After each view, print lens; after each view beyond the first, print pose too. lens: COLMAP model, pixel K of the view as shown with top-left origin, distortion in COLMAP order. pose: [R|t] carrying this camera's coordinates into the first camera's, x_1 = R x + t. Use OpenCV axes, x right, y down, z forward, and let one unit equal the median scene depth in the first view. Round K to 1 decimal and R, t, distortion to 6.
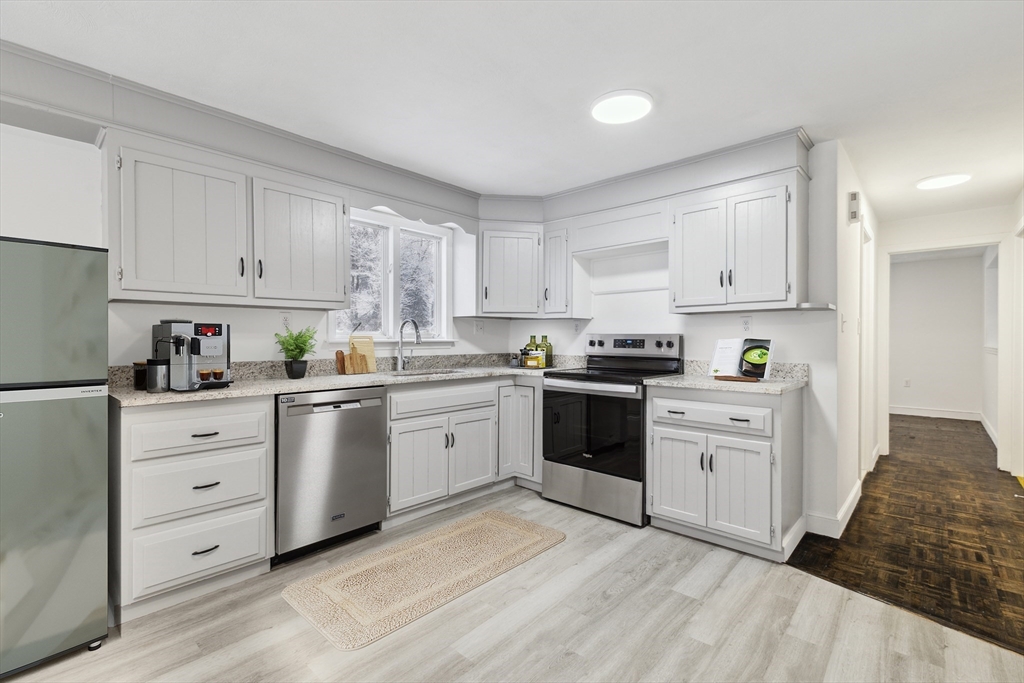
lens RADIAL K [[456.6, 0, 511.0], [0, 456.6, 341.7], [0, 0, 1]] dist [0.001480, -0.000043]
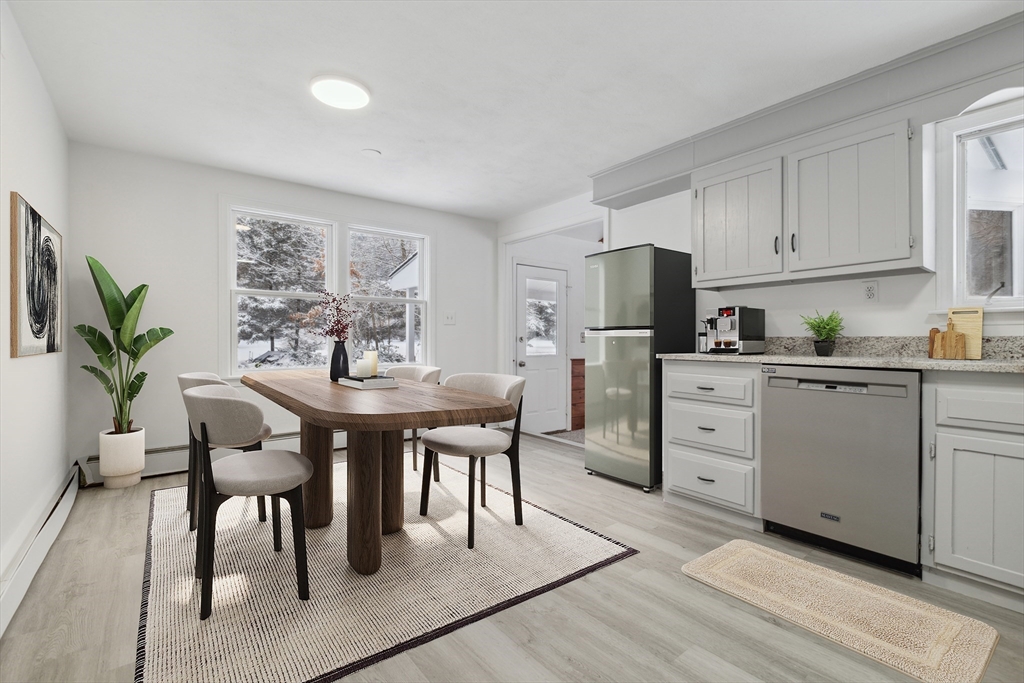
lens RADIAL K [[456.6, 0, 511.8], [0, 456.6, 339.2], [0, 0, 1]] dist [0.001480, -0.000043]
pose [[-0.165637, 0.003275, -0.986181, 0.597356], [-0.001846, 0.999992, 0.003631, 0.055647], [0.986185, 0.002422, -0.165630, 0.600451]]
